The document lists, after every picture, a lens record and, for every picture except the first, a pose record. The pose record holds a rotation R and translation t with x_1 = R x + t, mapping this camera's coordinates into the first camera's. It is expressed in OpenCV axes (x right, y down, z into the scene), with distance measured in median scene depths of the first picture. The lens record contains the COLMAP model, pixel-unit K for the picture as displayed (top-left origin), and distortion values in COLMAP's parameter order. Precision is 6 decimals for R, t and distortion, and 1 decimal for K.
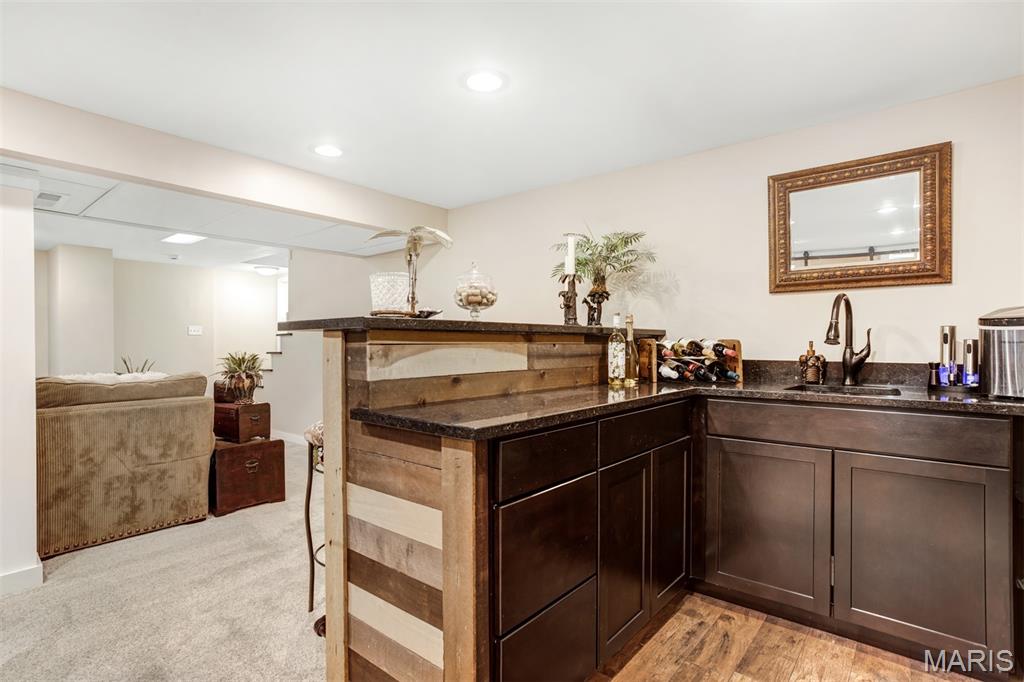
lens RADIAL K [[515.1, 0, 504.9], [0, 515.1, 342.6], [0, 0, 1]] dist [-0.015603, 0.007935]
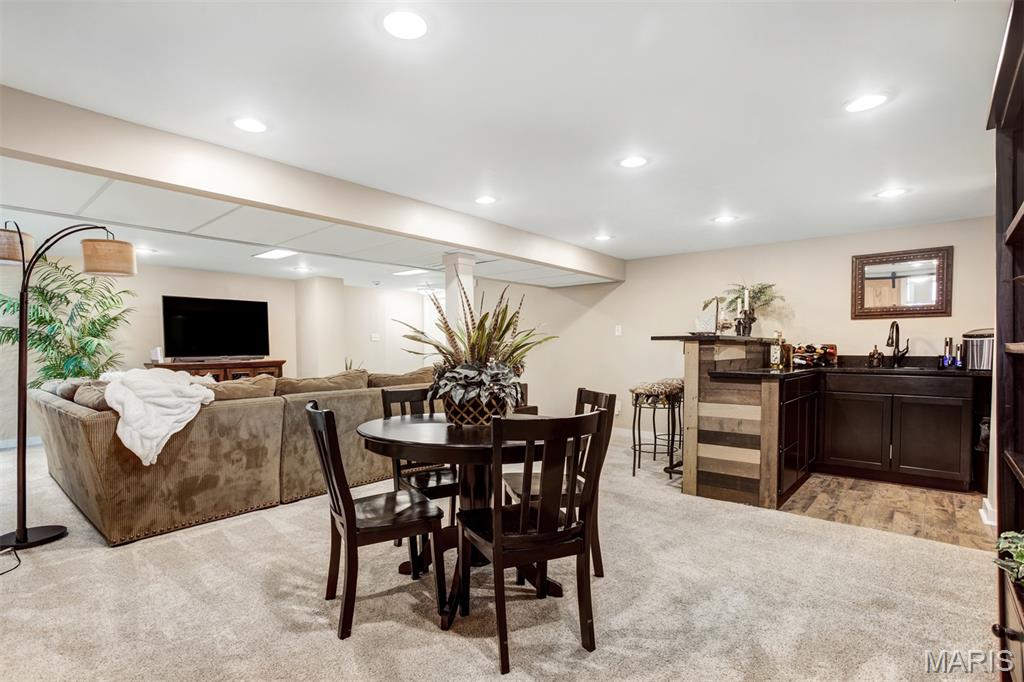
lens RADIAL K [[515.1, 0, 500.1], [0, 515.1, 365.4], [0, 0, 1]] dist [-0.015603, 0.007935]
pose [[0.999878, 0.000712, -0.015611, -0.826709], [-0.000166, 0.999388, 0.034982, 0.007014], [0.015627, -0.034975, 0.999266, -0.993582]]
